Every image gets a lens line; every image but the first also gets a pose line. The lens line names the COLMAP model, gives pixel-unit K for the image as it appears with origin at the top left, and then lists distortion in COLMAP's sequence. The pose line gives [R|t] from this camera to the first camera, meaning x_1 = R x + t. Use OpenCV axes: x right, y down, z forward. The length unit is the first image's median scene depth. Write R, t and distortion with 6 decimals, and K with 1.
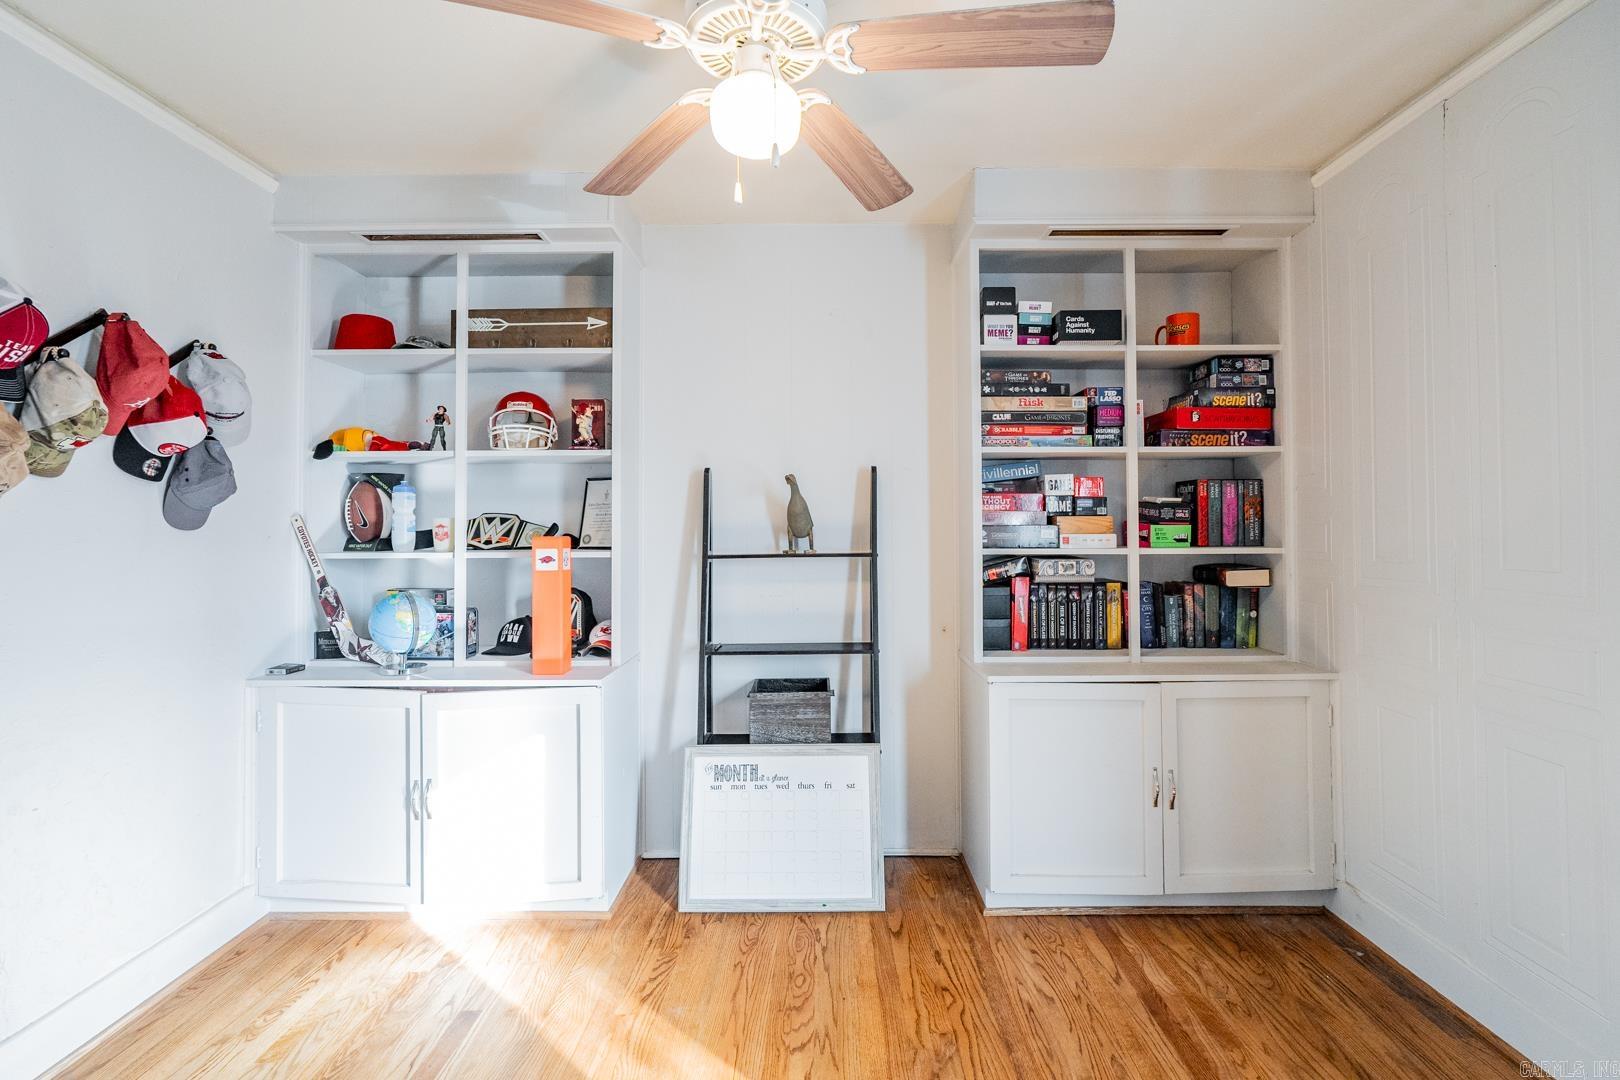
lens RADIAL K [[710.1, 0, 817.2], [0, 710.1, 523.4], [0, 0, 1]] dist [-0.002985, -0.000292]
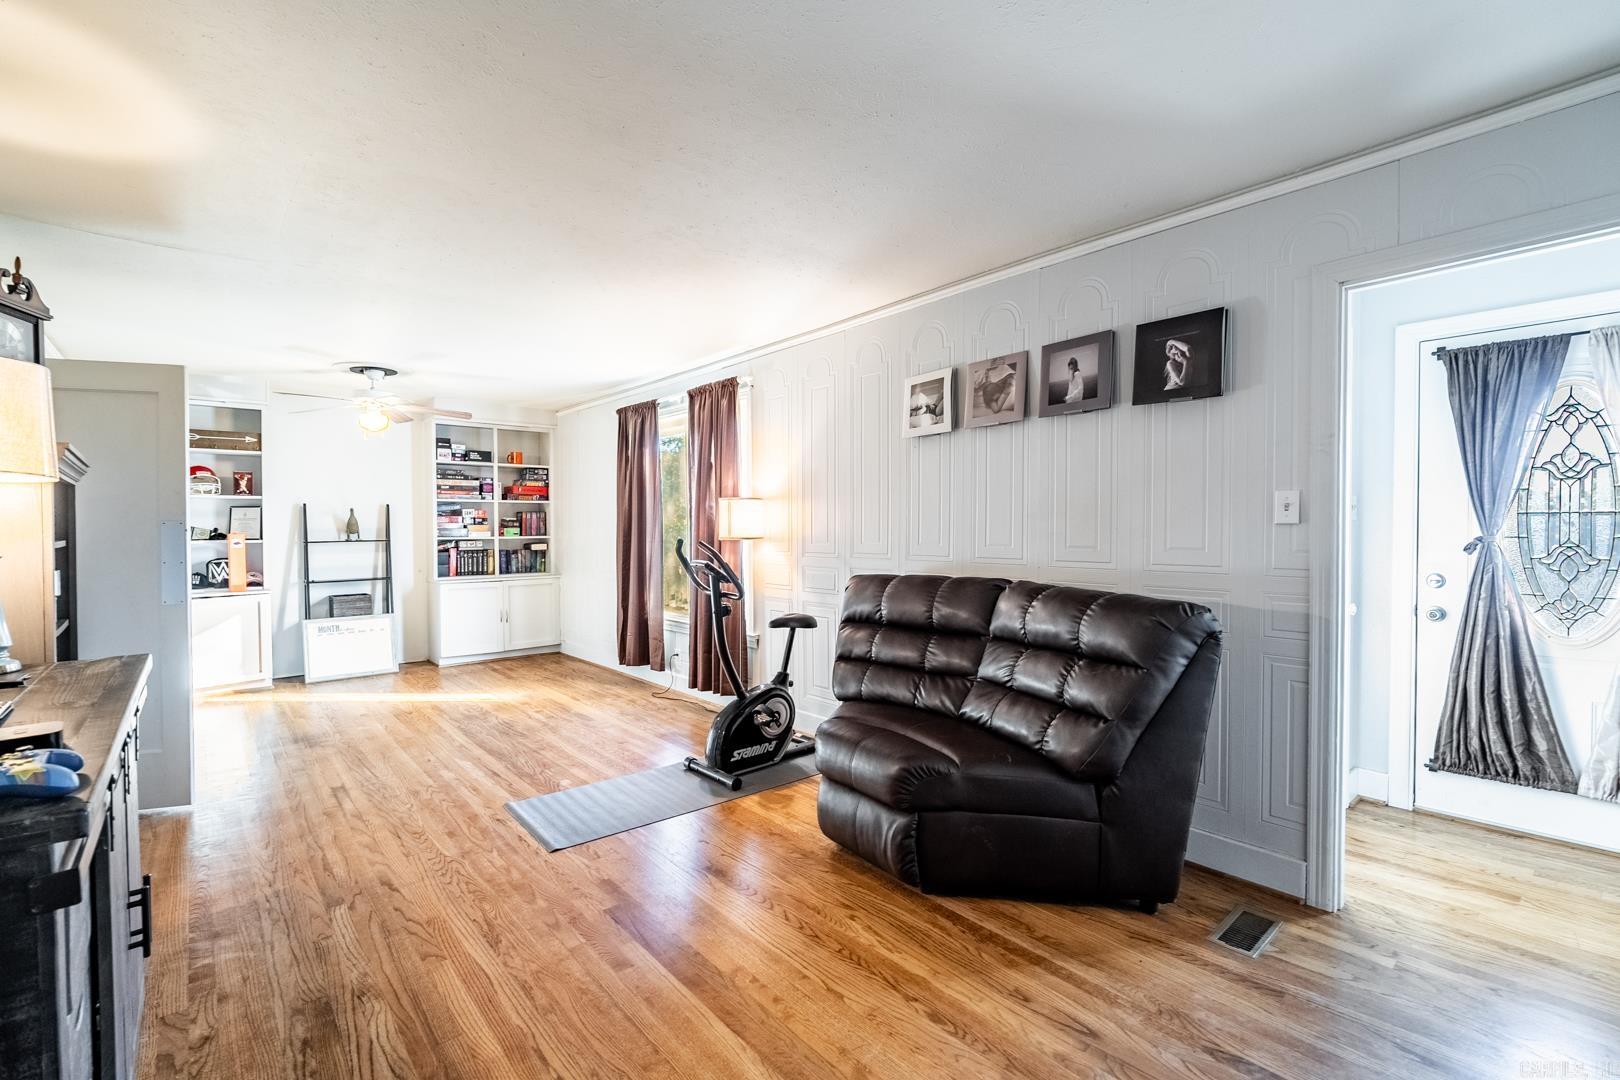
lens RADIAL K [[710.1, 0, 809.2], [0, 710.1, 531.5], [0, 0, 1]] dist [-0.002985, -0.000292]
pose [[0.747244, -0.003303, 0.664542, -0.472435], [0.003343, 0.999994, 0.001211, 0.015183], [-0.664542, 0.001316, 0.747250, -1.835135]]
